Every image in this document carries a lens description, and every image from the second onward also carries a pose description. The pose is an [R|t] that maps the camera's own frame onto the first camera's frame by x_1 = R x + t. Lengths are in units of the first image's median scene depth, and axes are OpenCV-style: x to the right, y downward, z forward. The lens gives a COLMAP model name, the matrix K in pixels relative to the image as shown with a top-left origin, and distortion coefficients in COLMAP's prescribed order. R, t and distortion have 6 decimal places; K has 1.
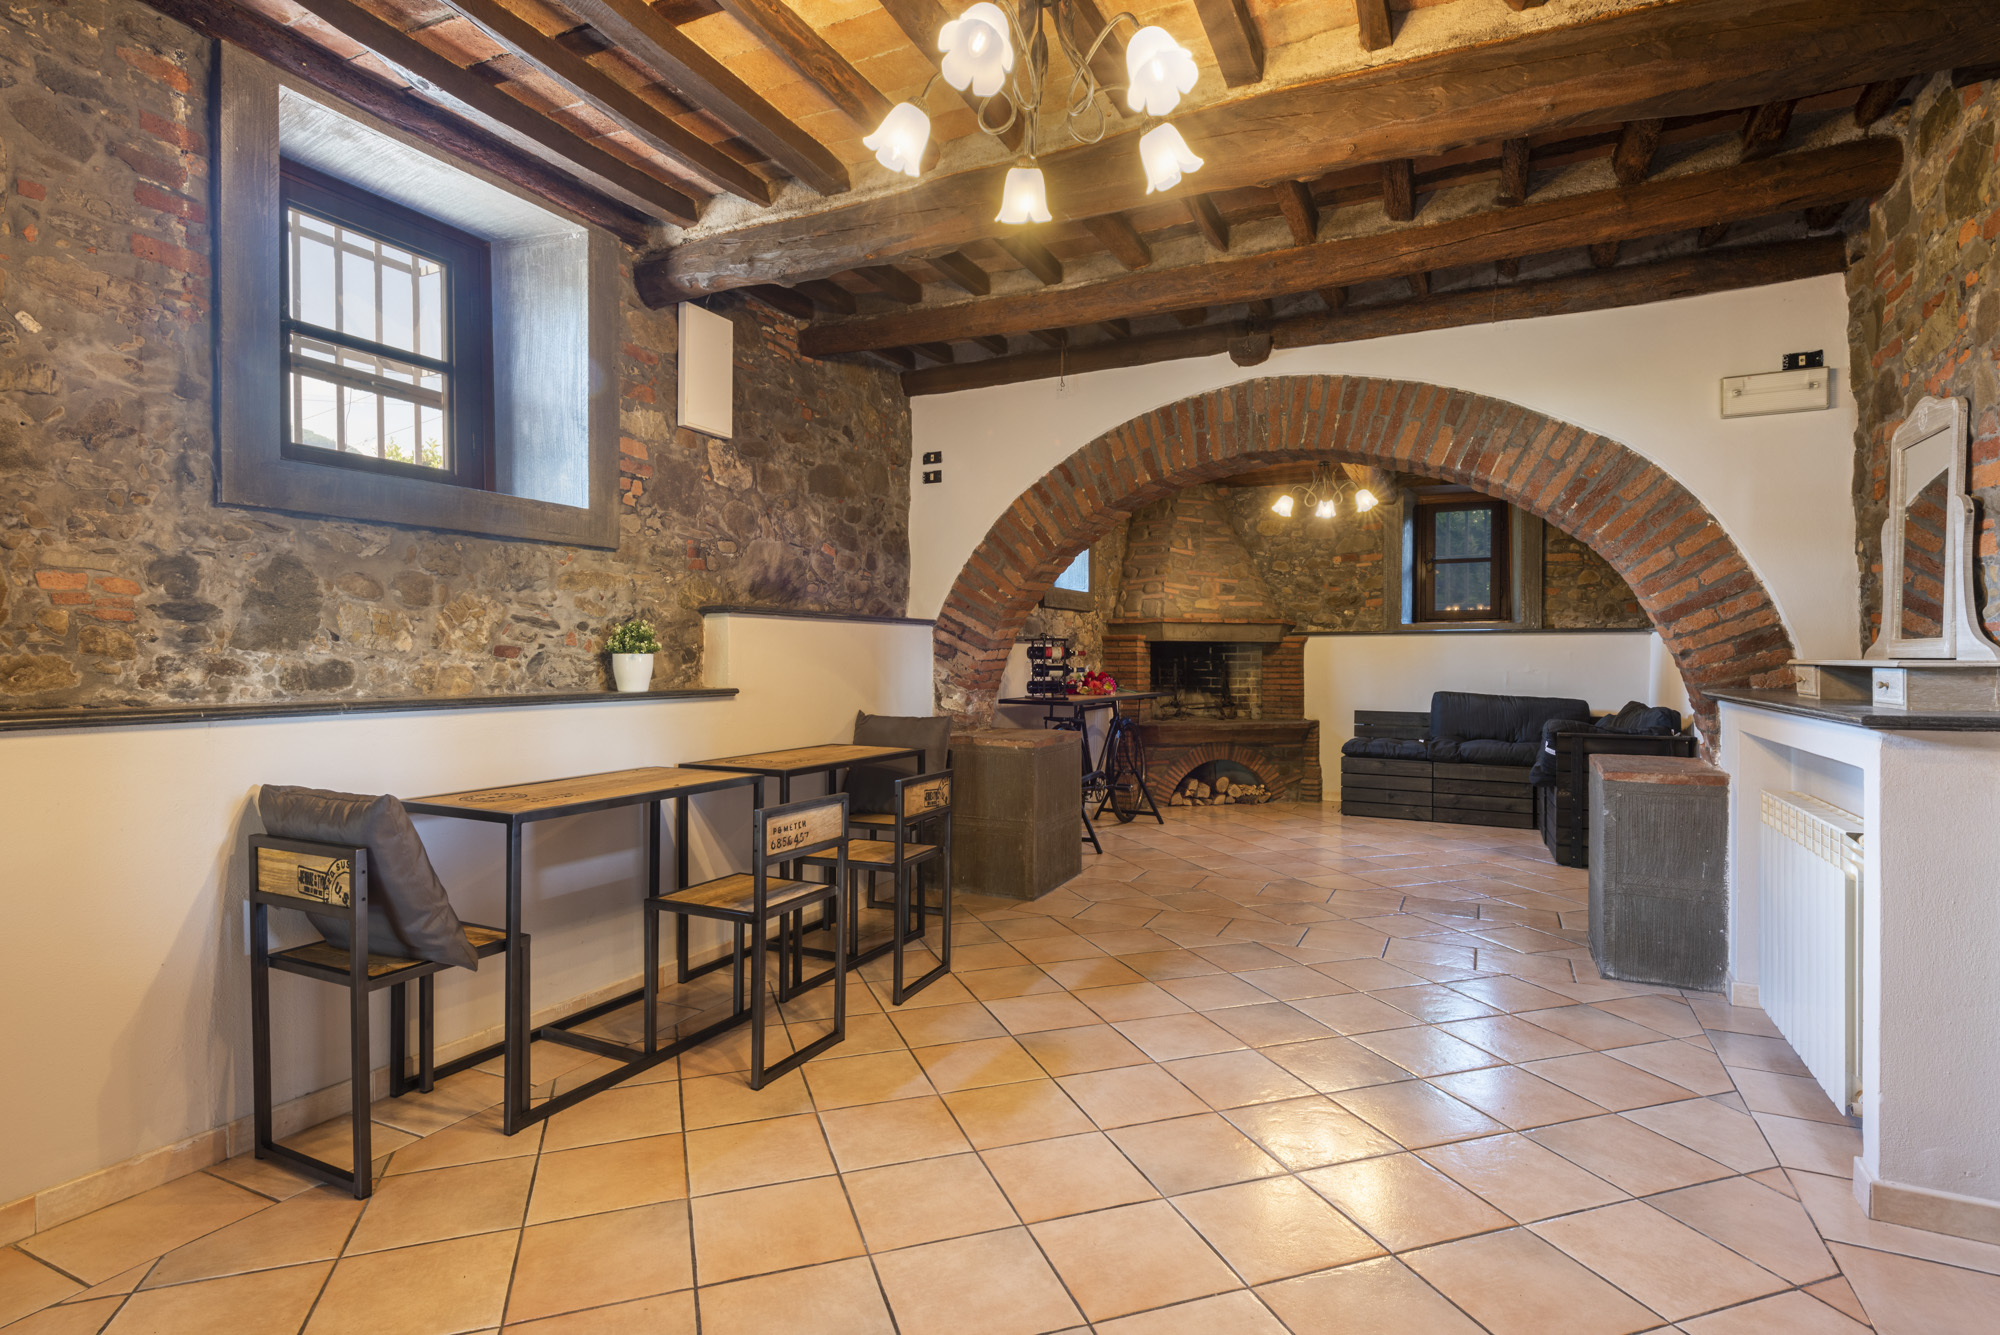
lens RADIAL K [[996.4, 0, 1000.0], [0, 996.4, 667.5], [0, 0, 1]] dist [0.019681, -0.013439]
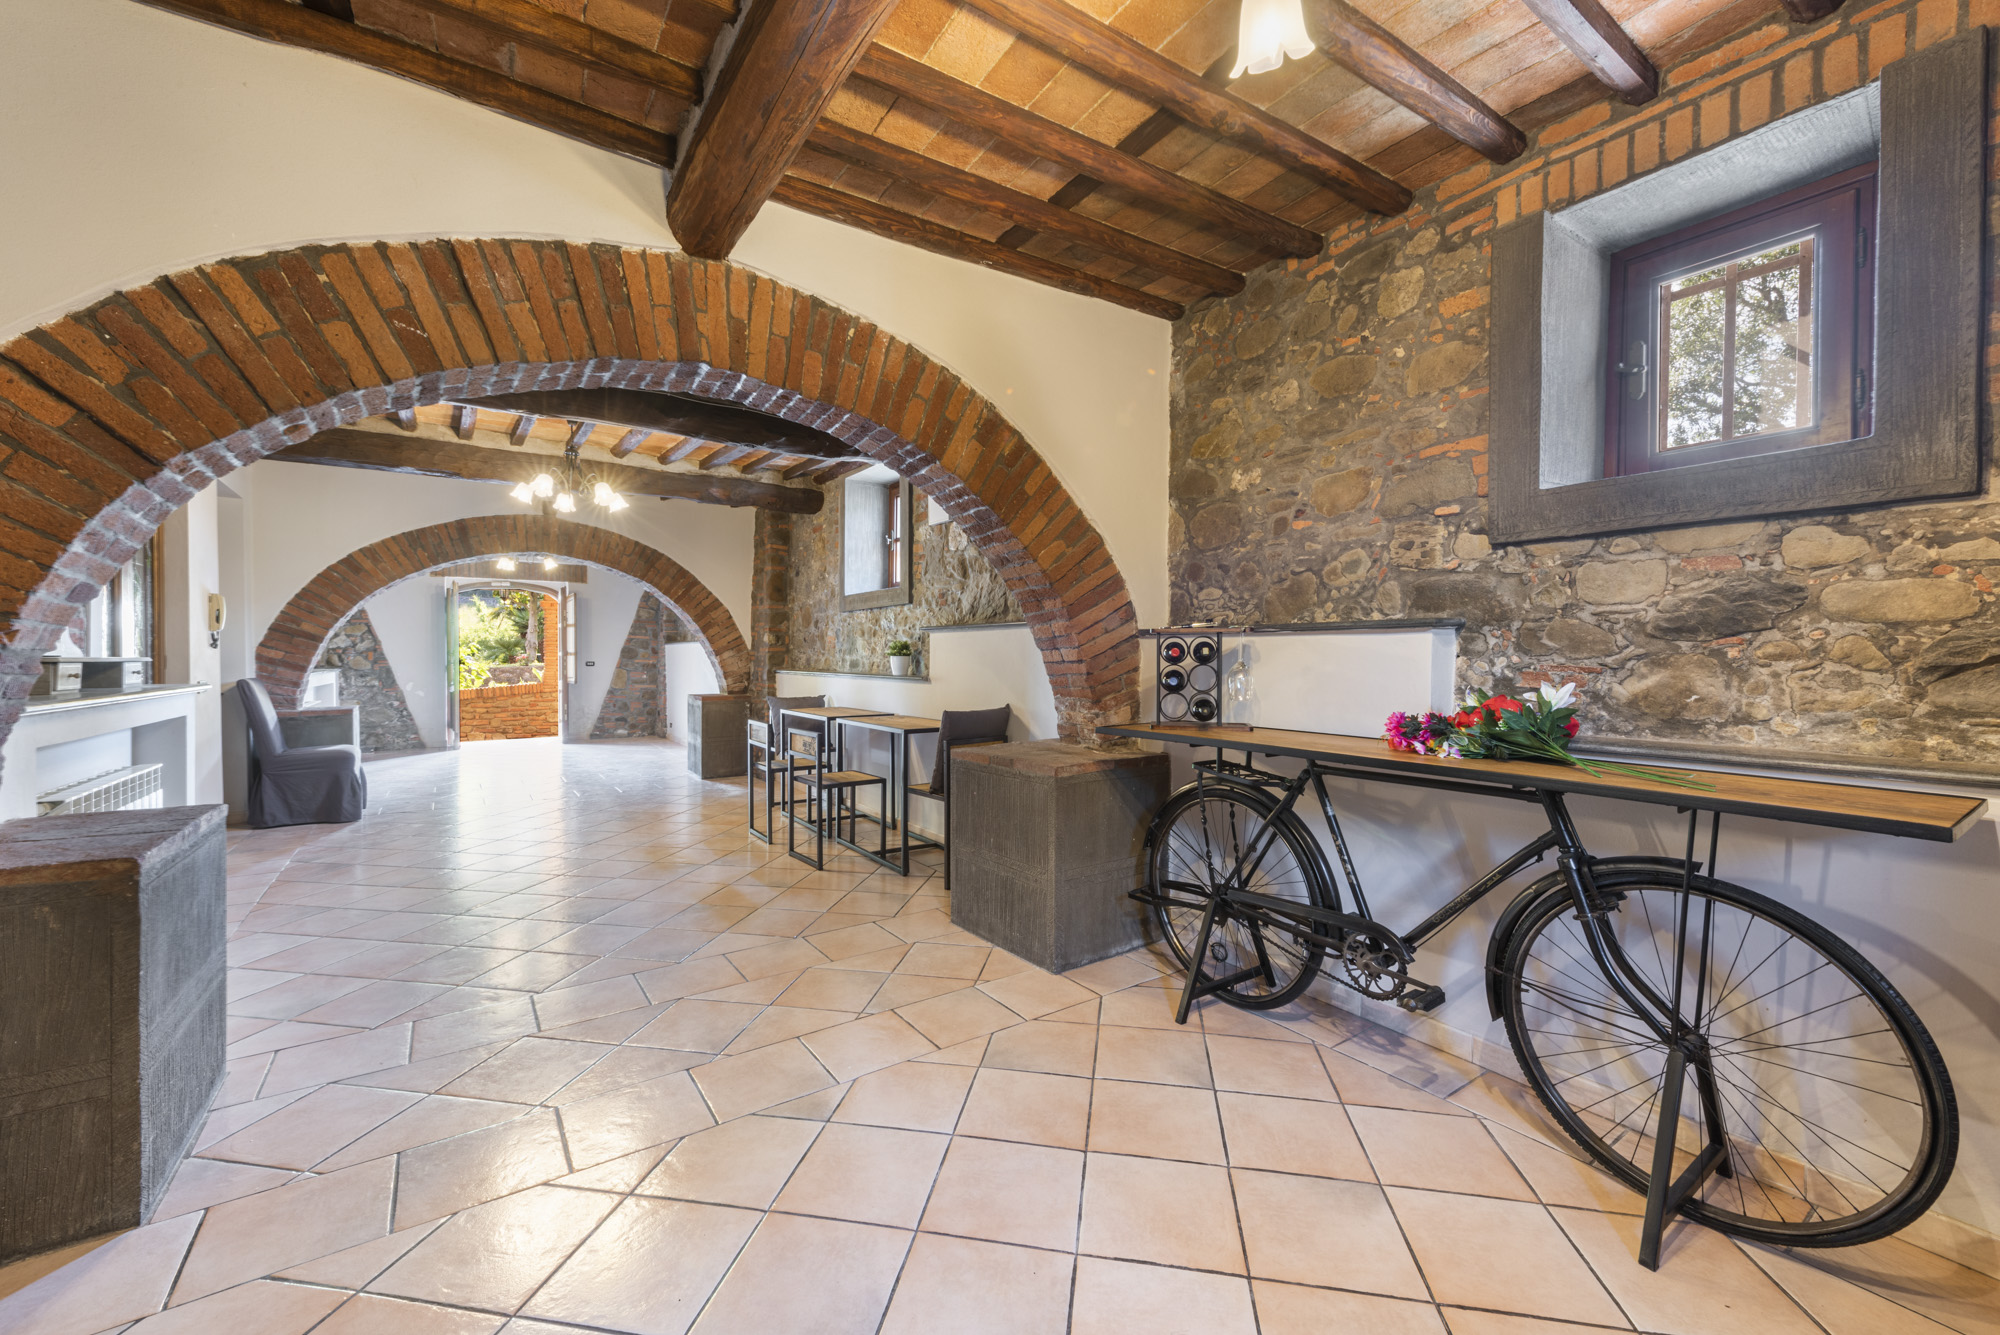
lens RADIAL K [[773.7, 0, 1000.0], [0, 773.7, 667.5], [0, 0, 1]] dist [0.016414, -0.004996]
pose [[-0.479579, 0.012267, -0.877413, 0.589410], [-0.010321, 0.999754, 0.019619, -0.015307], [0.877438, 0.018465, -0.479334, 1.272510]]
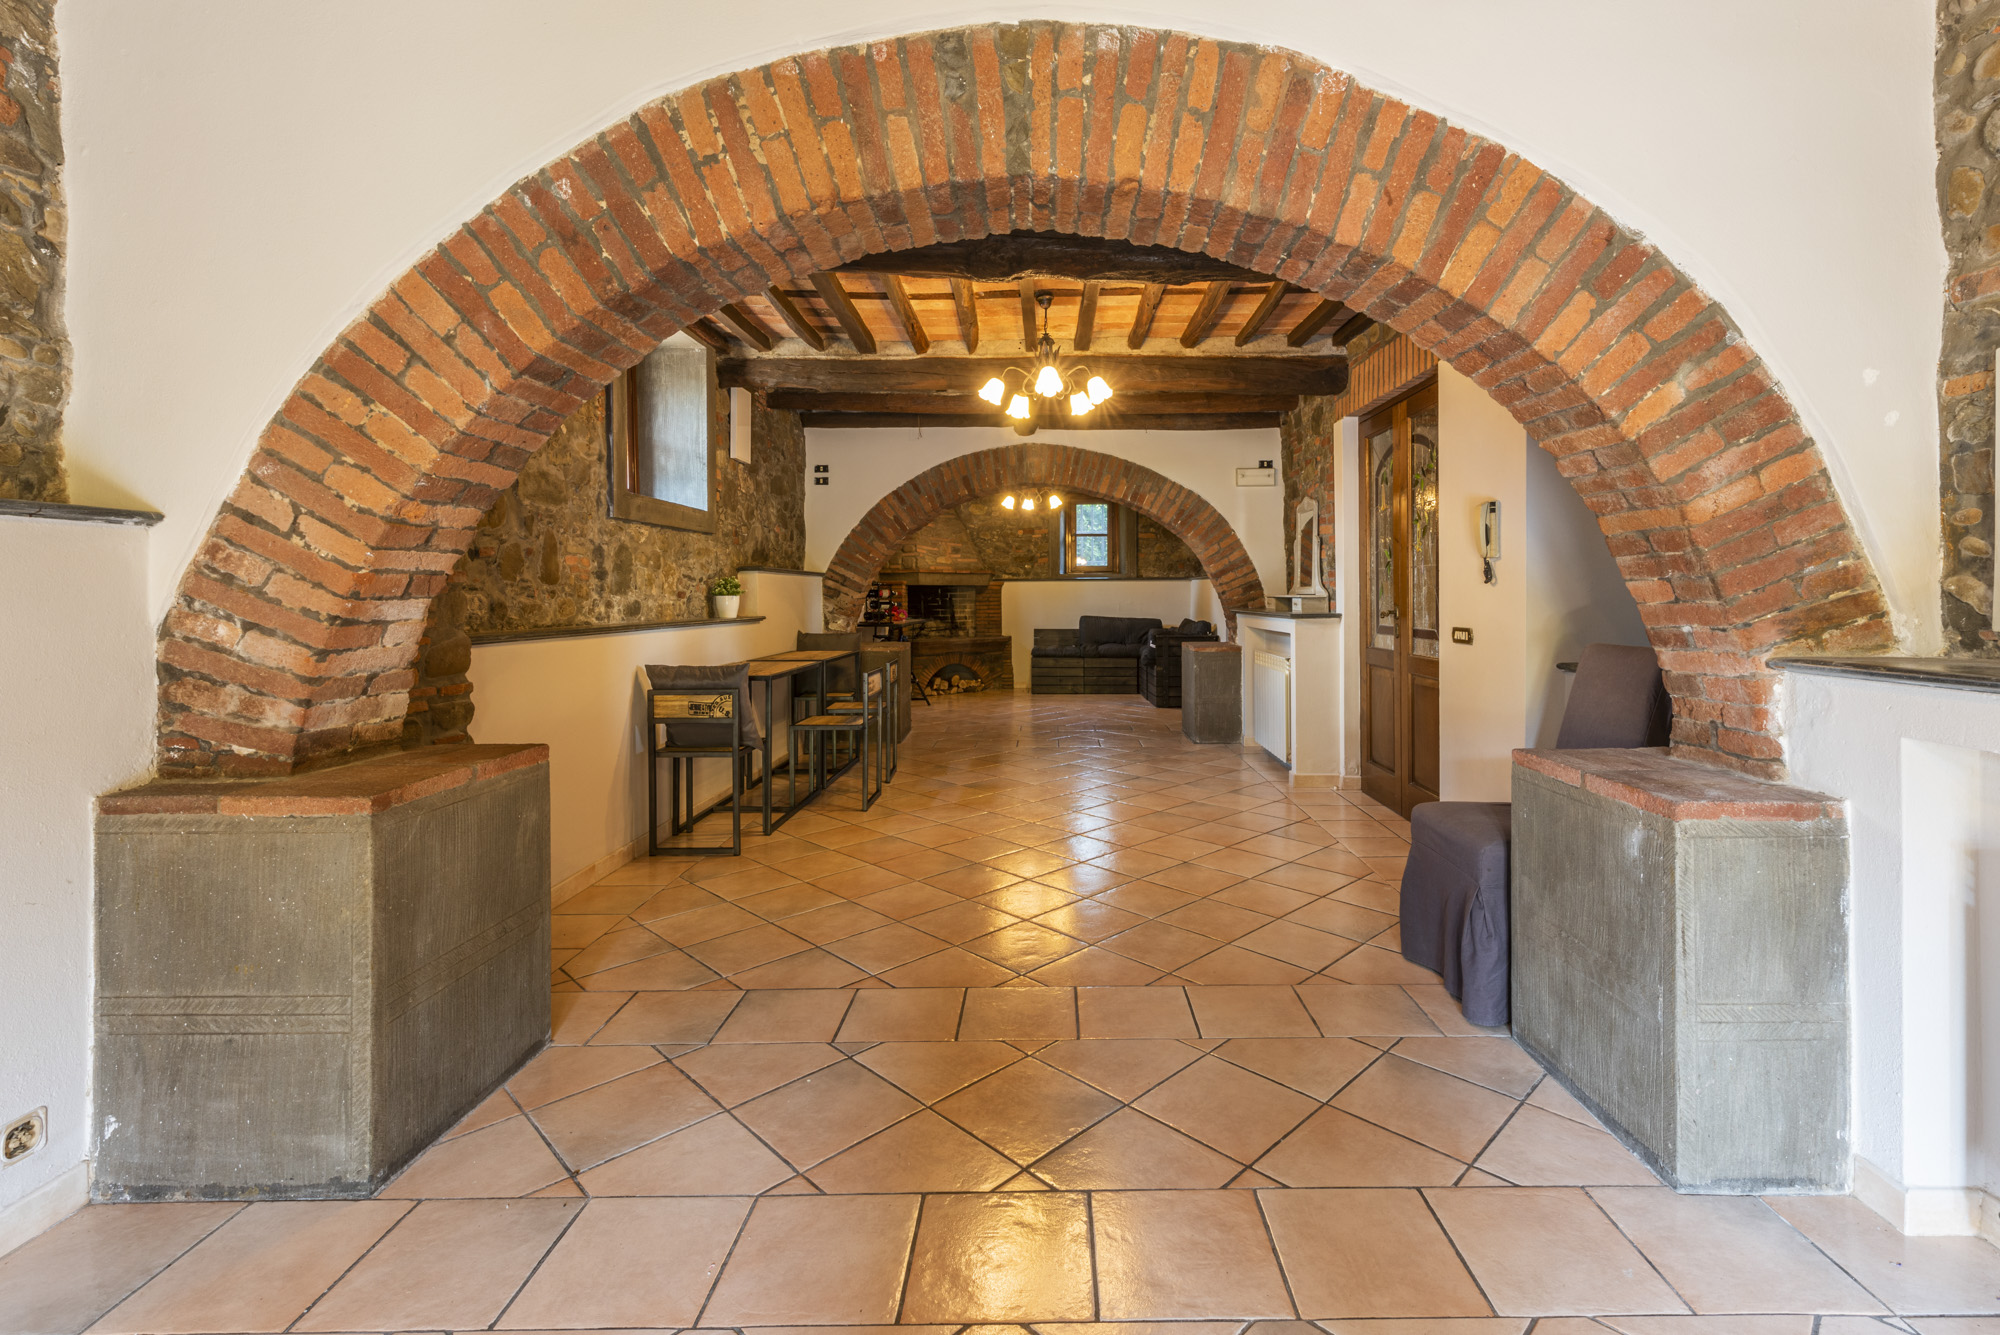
lens RADIAL K [[884.0, 0, 1057.5], [0, 884.0, 604.5], [0, 0, 1]] dist [0.000130, -0.000038]
pose [[0.893885, -0.010906, 0.448165, -0.359617], [0.011105, 0.999936, 0.002185, 0.002824], [-0.448160, 0.003024, 0.893948, -0.398635]]
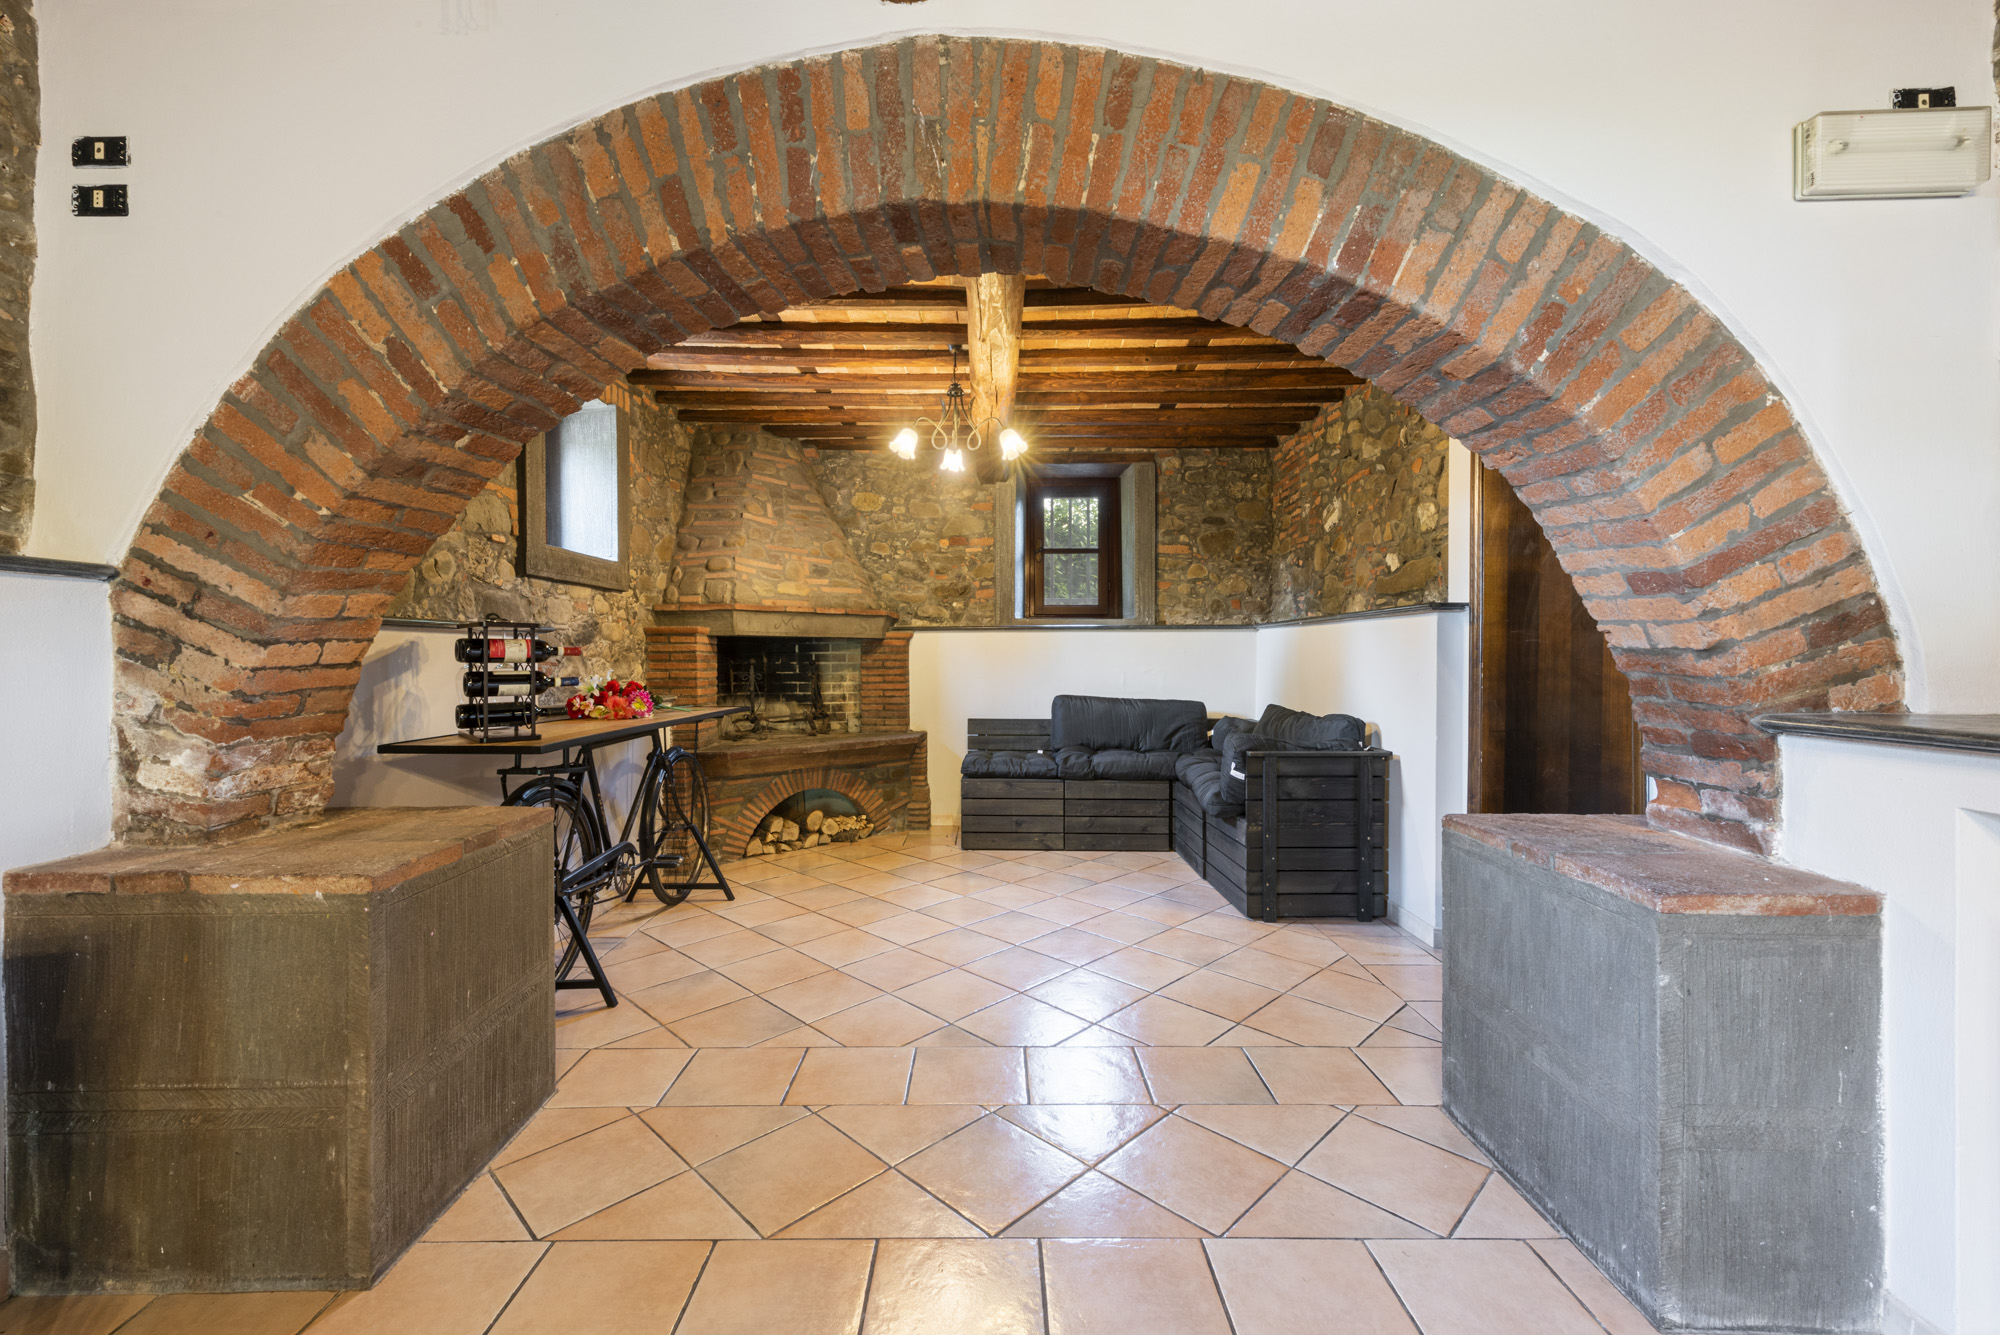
lens RADIAL K [[816.8, 0, 990.9], [0, 816.8, 662.9], [0, 0, 1]] dist [0.006575, -0.000278]
pose [[0.898911, -0.007222, 0.438073, 0.103506], [0.008420, 0.999964, -0.000792, -0.006256], [-0.438051, 0.004400, 0.898939, 0.557822]]
